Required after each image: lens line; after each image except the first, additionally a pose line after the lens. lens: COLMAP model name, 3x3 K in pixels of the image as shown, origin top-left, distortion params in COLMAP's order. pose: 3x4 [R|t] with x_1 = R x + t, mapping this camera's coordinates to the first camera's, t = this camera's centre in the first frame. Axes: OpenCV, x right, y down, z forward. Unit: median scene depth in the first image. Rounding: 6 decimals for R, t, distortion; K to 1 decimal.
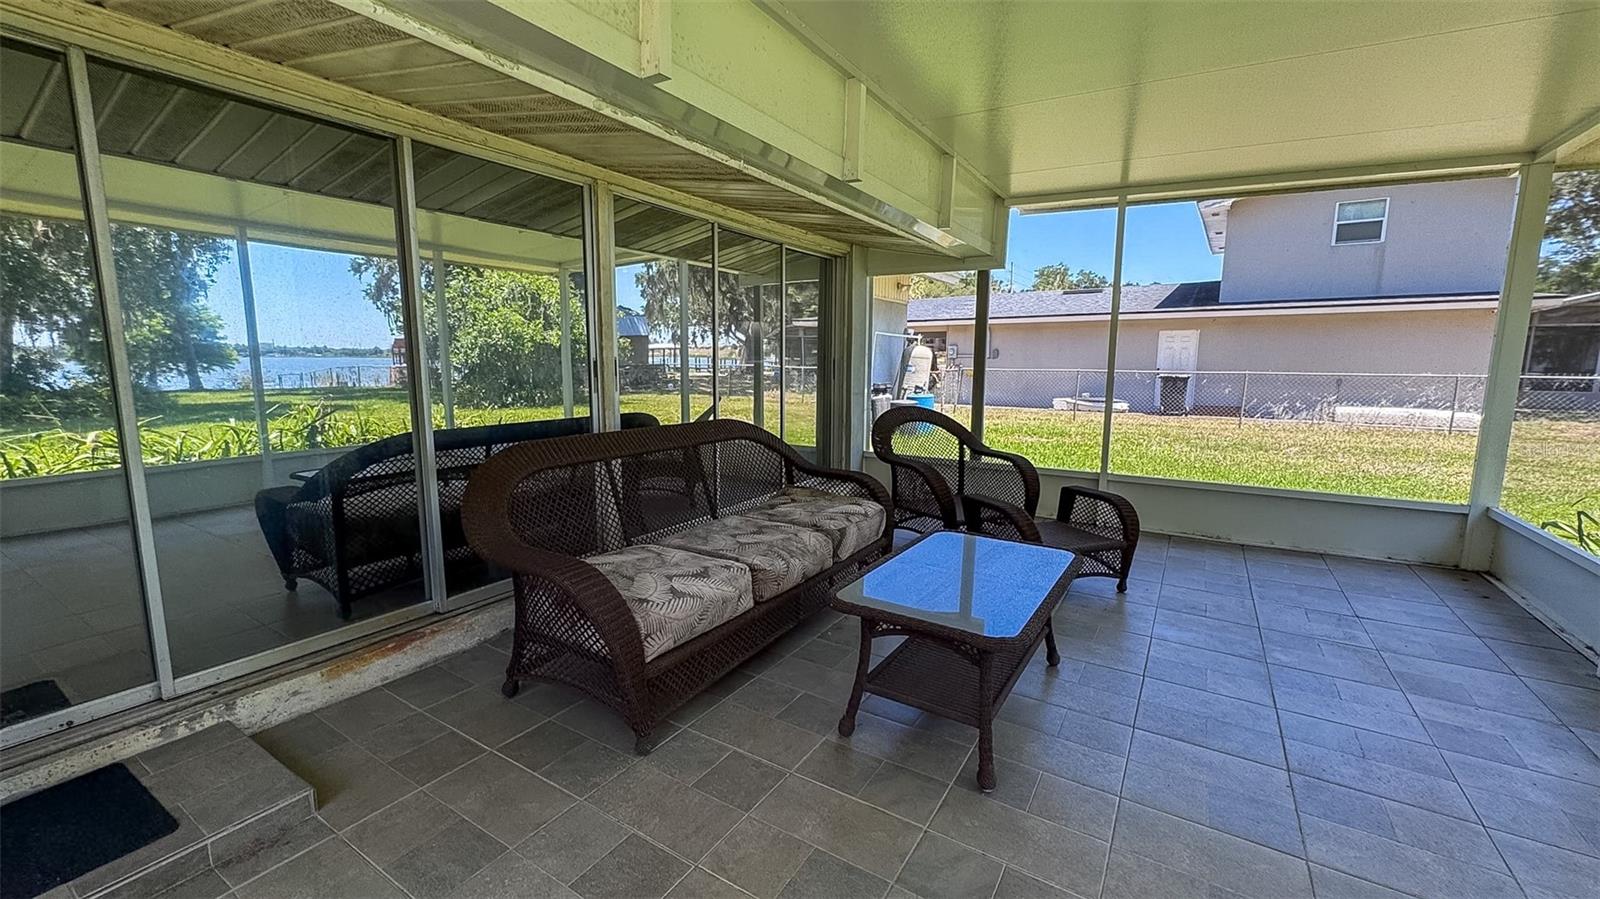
lens RADIAL K [[638.4, 0, 801.4], [0, 638.4, 457.2], [0, 0, 1]] dist [-0.001045, -0.000026]
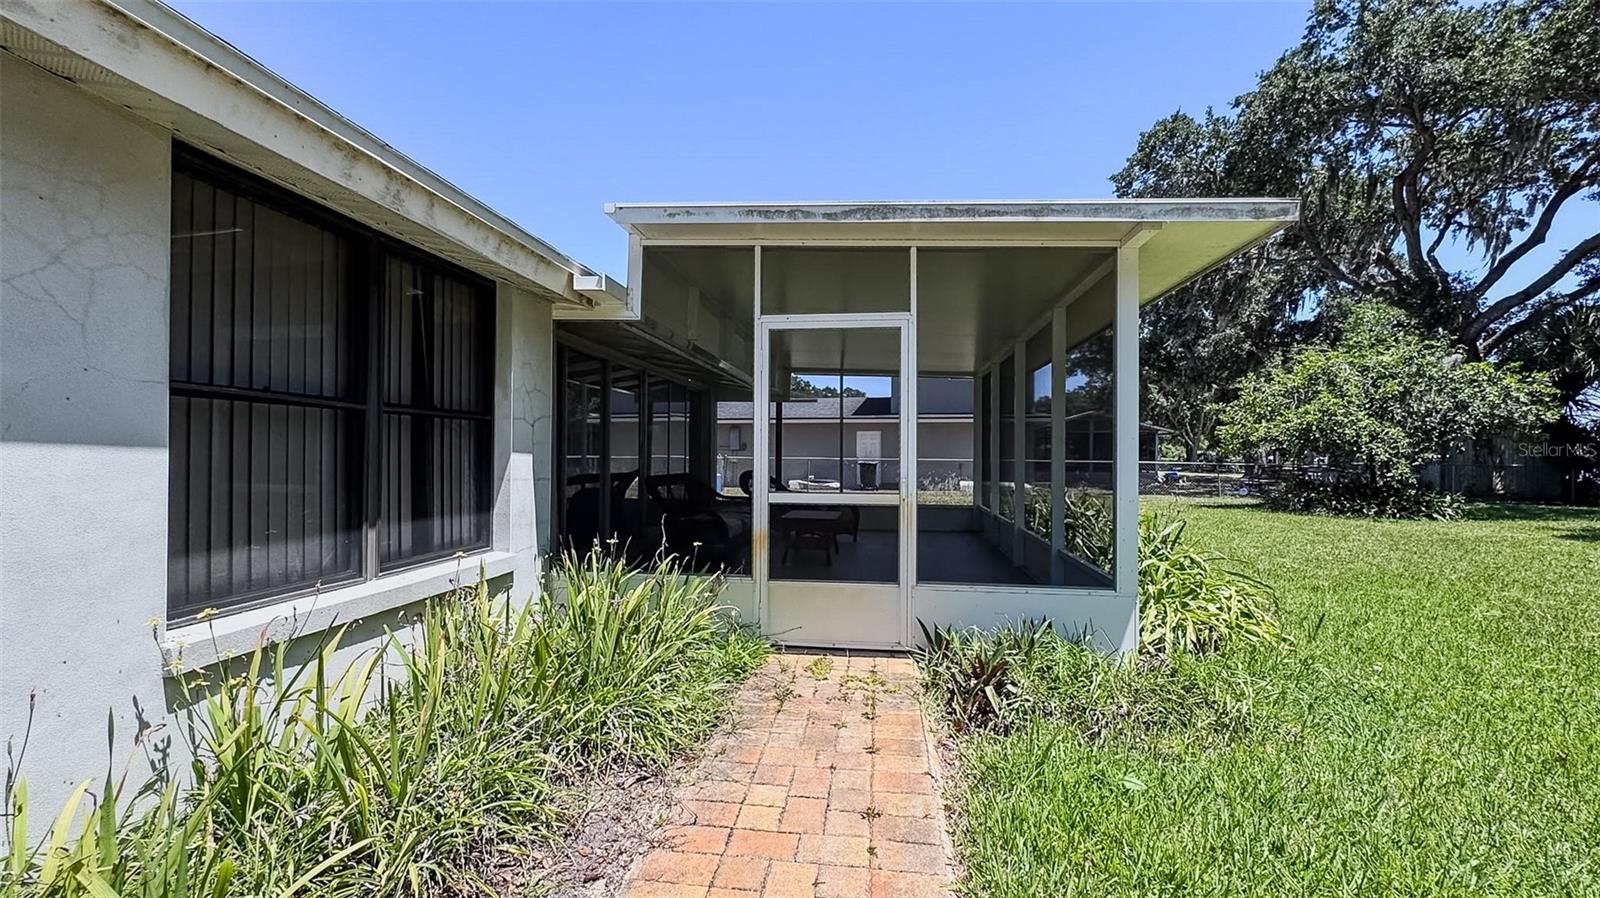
lens RADIAL K [[638.4, 0, 798.9], [0, 638.4, 450.7], [0, 0, 1]] dist [-0.001045, -0.000026]
pose [[0.913959, 0.004674, 0.405780, -0.443060], [0.058655, 0.987912, -0.143490, 0.137254], [-0.401546, 0.154944, 0.902637, -0.754091]]
